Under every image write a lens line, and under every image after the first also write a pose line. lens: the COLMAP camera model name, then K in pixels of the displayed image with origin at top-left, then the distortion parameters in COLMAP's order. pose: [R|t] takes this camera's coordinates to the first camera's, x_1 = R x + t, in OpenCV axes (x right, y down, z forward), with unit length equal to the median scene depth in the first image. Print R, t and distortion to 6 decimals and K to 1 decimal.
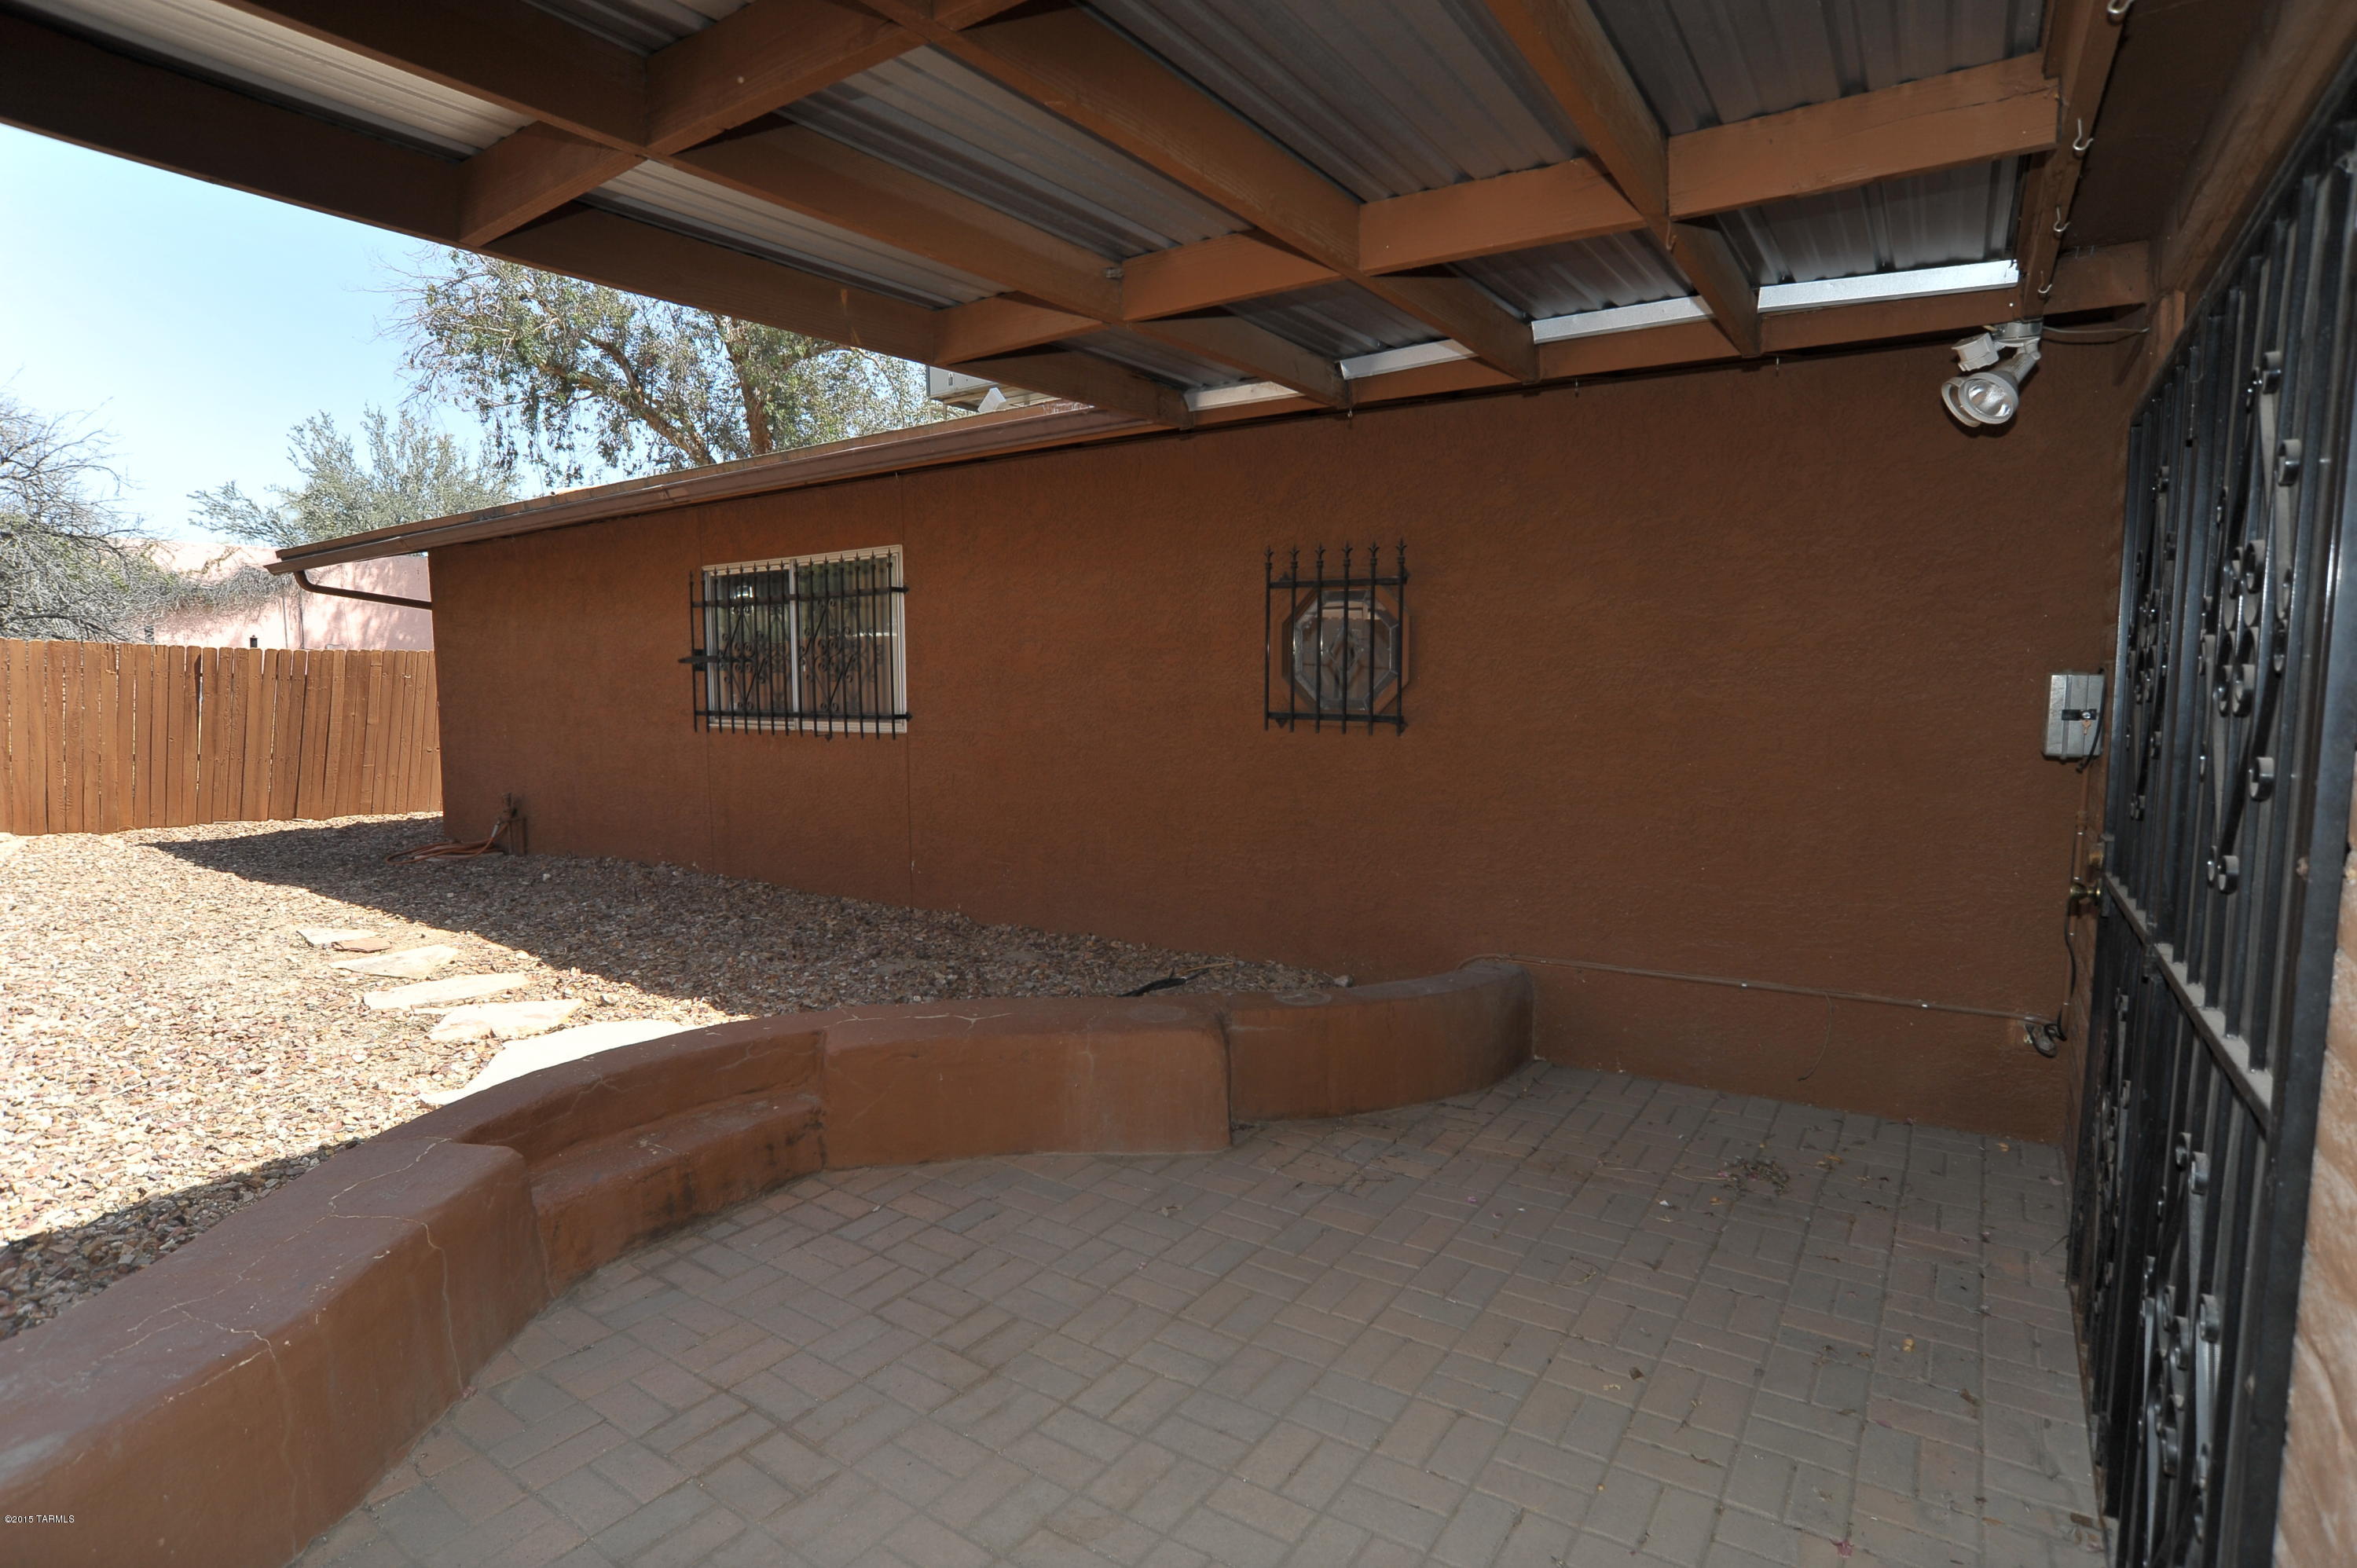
lens RADIAL K [[1202.6, 0, 1178.5], [0, 1202.6, 784.0], [0, 0, 1]] dist [-0.094624, 0.038783]
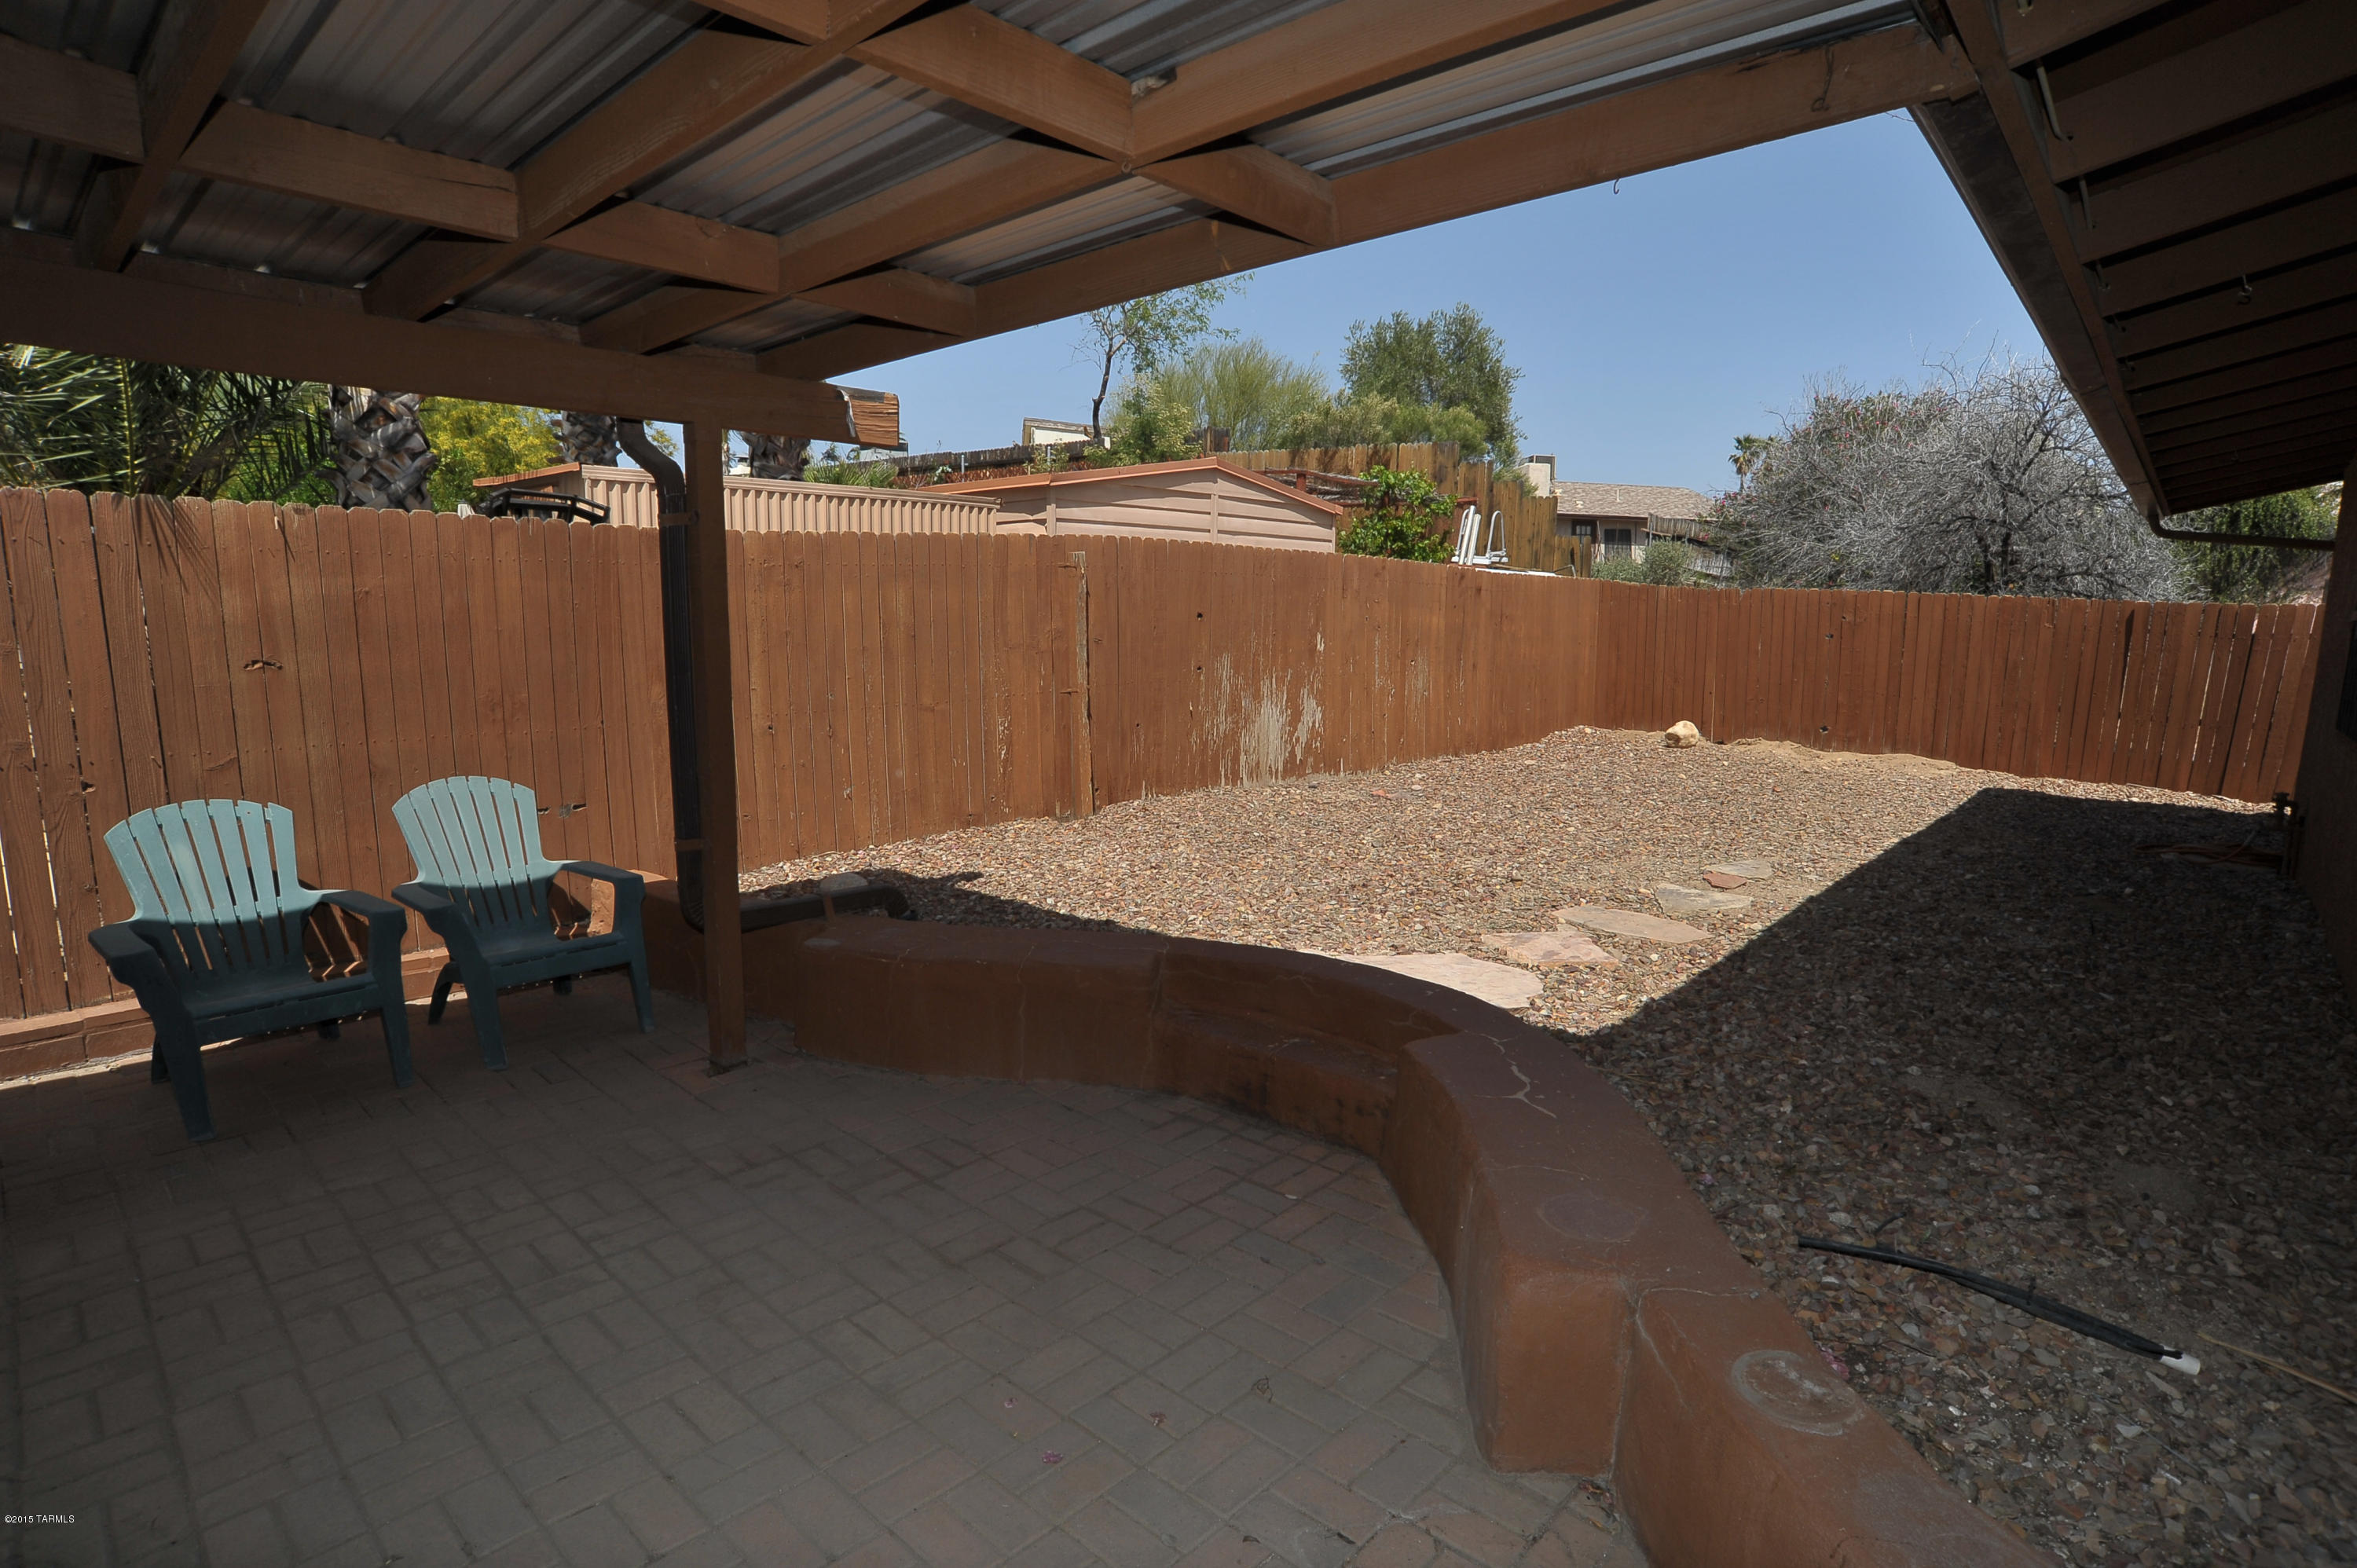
lens RADIAL K [[1202.6, 0, 1178.5], [0, 1202.6, 784.0], [0, 0, 1]] dist [-0.094624, 0.038783]
pose [[-0.148023, 0.136497, -0.979519, 0.485934], [-0.099937, 0.983296, 0.152126, -0.073558], [0.983922, 0.120408, -0.131909, 0.762752]]
